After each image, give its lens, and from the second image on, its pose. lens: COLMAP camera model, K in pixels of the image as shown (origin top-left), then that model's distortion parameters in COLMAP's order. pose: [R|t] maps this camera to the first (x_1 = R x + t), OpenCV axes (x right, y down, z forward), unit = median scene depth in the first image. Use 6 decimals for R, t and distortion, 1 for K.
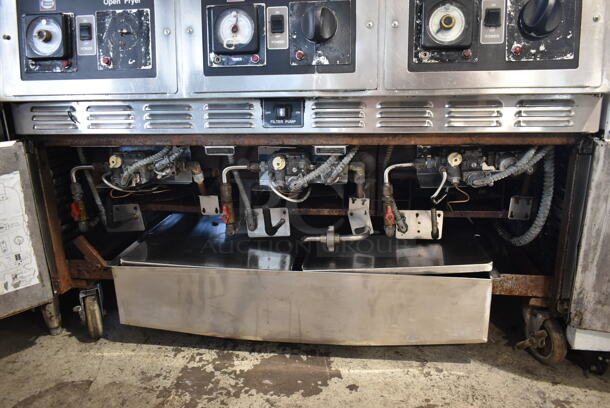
lens RADIAL K [[457.0, 0, 308.5], [0, 457.0, 205.3], [0, 0, 1]] dist [-0.011221, 0.004536]
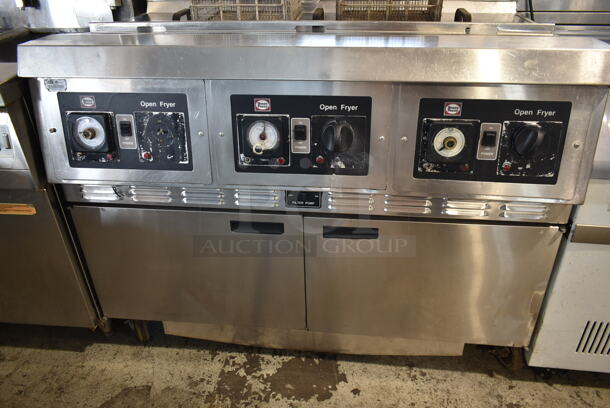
lens RADIAL K [[457.0, 0, 307.9], [0, 457.0, 202.3], [0, 0, 1]] dist [-0.011221, 0.004536]
pose [[0.999741, -0.004973, 0.022204, -0.071288], [-0.000593, 0.969794, 0.243923, -0.477056], [-0.022747, -0.243873, 0.969540, -0.130702]]
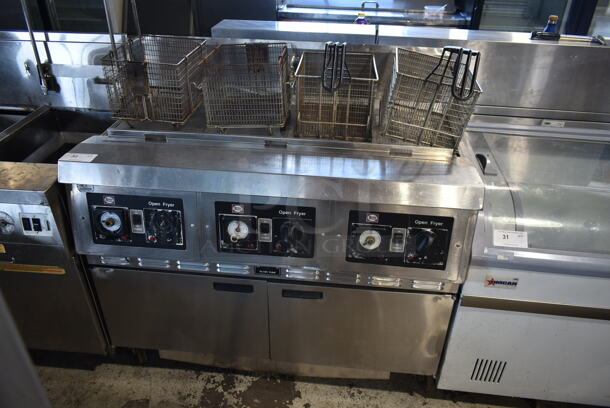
lens RADIAL K [[457.0, 0, 305.7], [0, 457.0, 202.3], [0, 0, 1]] dist [-0.011221, 0.004536]
pose [[0.998457, 0.017449, 0.052718, -0.011975], [-0.031093, 0.962246, 0.270399, -0.858788], [-0.046010, -0.271621, 0.961304, -0.461458]]
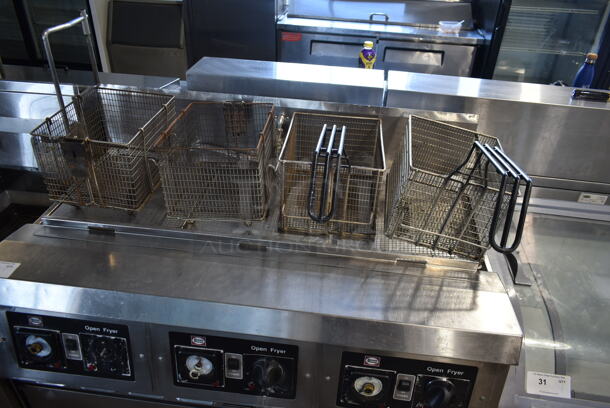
lens RADIAL K [[457.0, 0, 306.1], [0, 457.0, 205.4], [0, 0, 1]] dist [-0.011221, 0.004536]
pose [[0.997852, 0.043627, 0.048869, 0.044145], [-0.056350, 0.952066, 0.300659, -1.110320], [-0.033409, -0.302767, 0.952479, -0.037142]]
